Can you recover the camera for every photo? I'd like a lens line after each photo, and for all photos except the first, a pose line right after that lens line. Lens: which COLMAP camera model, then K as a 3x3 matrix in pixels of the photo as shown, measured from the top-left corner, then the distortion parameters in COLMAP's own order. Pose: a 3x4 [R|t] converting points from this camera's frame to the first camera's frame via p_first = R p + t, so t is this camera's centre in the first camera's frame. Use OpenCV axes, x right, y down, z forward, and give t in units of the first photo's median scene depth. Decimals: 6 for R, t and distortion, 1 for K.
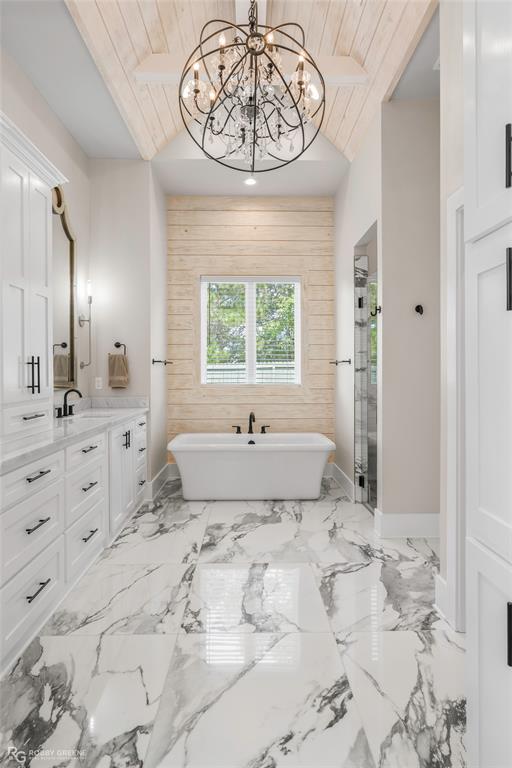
lens RADIAL K [[434.5, 0, 253.9], [0, 434.5, 371.3], [0, 0, 1]] dist [0.003123, 0.001276]
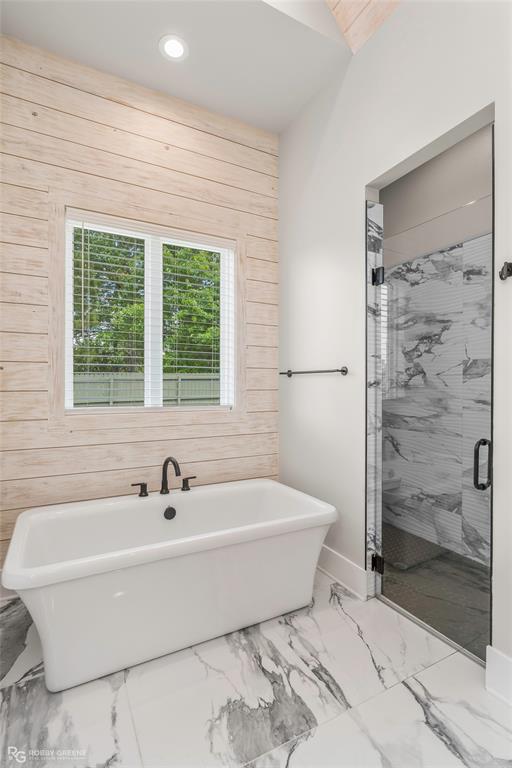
lens RADIAL K [[362.7, 0, 245.1], [0, 362.7, 384.6], [0, 0, 1]] dist [-0.003513, 0.000281]
pose [[0.892196, 0.003162, 0.451638, -0.154786], [-0.003677, 0.999993, 0.000262, -0.002568], [-0.451634, -0.001895, 0.892201, 0.618606]]
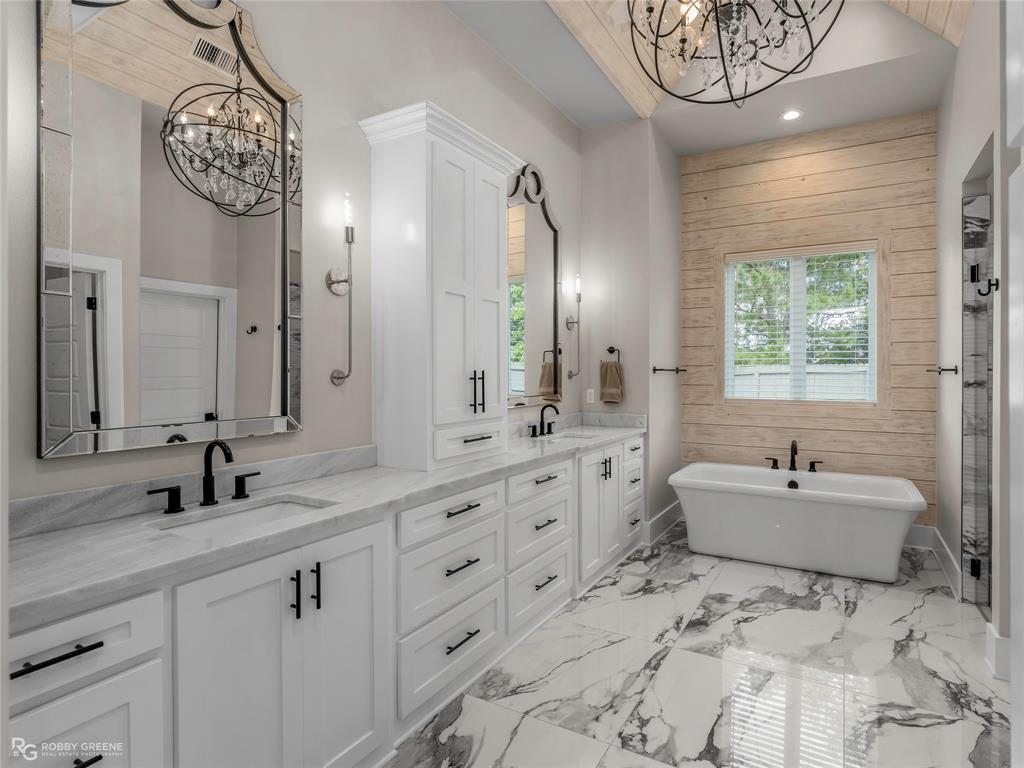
lens RADIAL K [[526.3, 0, 577.7], [0, 526.3, 373.8], [0, 0, 1]] dist [-0.001215, 0.000964]
pose [[0.881706, 0.003540, -0.471786, 0.103738], [-0.002846, 0.999994, 0.002184, -0.018106], [0.471791, -0.000583, 0.881710, 0.092318]]
